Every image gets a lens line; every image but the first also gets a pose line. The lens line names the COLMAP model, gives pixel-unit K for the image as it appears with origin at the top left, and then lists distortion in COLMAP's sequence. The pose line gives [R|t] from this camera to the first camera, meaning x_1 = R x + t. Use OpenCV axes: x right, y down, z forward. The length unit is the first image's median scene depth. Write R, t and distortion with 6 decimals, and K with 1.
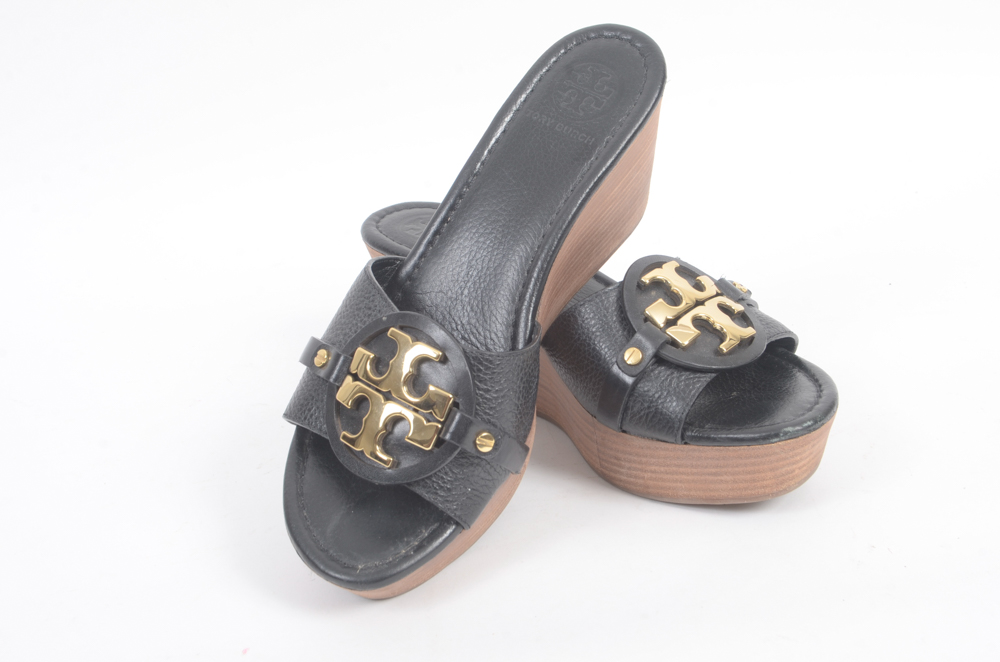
lens RADIAL K [[1426.1, 0, 501.4], [0, 1426.1, 330.9], [0, 0, 1]] dist [-0.002089, 0.000000]
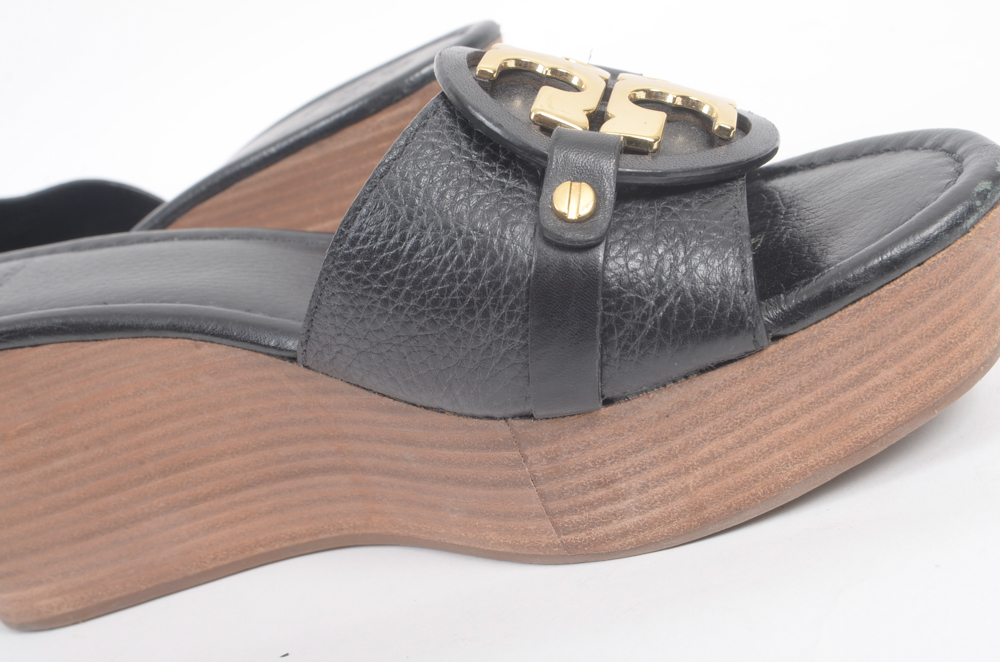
lens RADIAL K [[1426.1, 0, 500.2], [0, 1426.1, 331.4], [0, 0, 1]] dist [-0.002089, 0.000000]
pose [[0.827454, -0.373769, 0.419066, -0.109338], [0.450343, 0.887501, -0.097641, 0.080676], [-0.335426, 0.269516, 0.902691, 0.646786]]
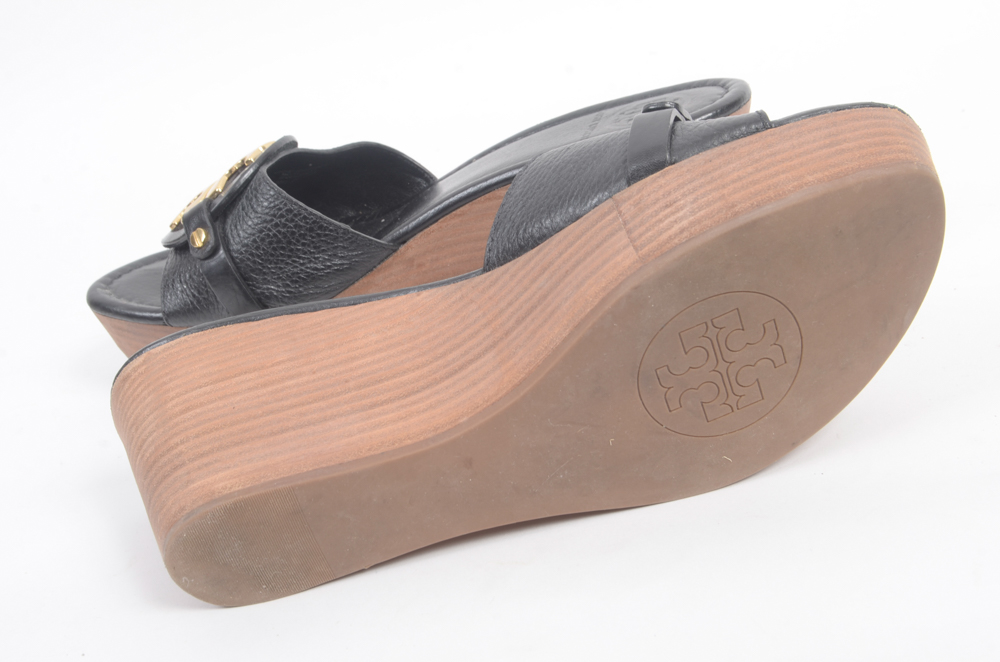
lens RADIAL K [[1426.1, 0, 491.7], [0, 1426.1, 335.9], [0, 0, 1]] dist [-0.002089, 0.000000]
pose [[0.908973, 0.312960, 0.275362, -0.156318], [0.240907, 0.144706, -0.959700, 0.726466], [-0.340194, 0.938678, 0.056140, 1.096752]]
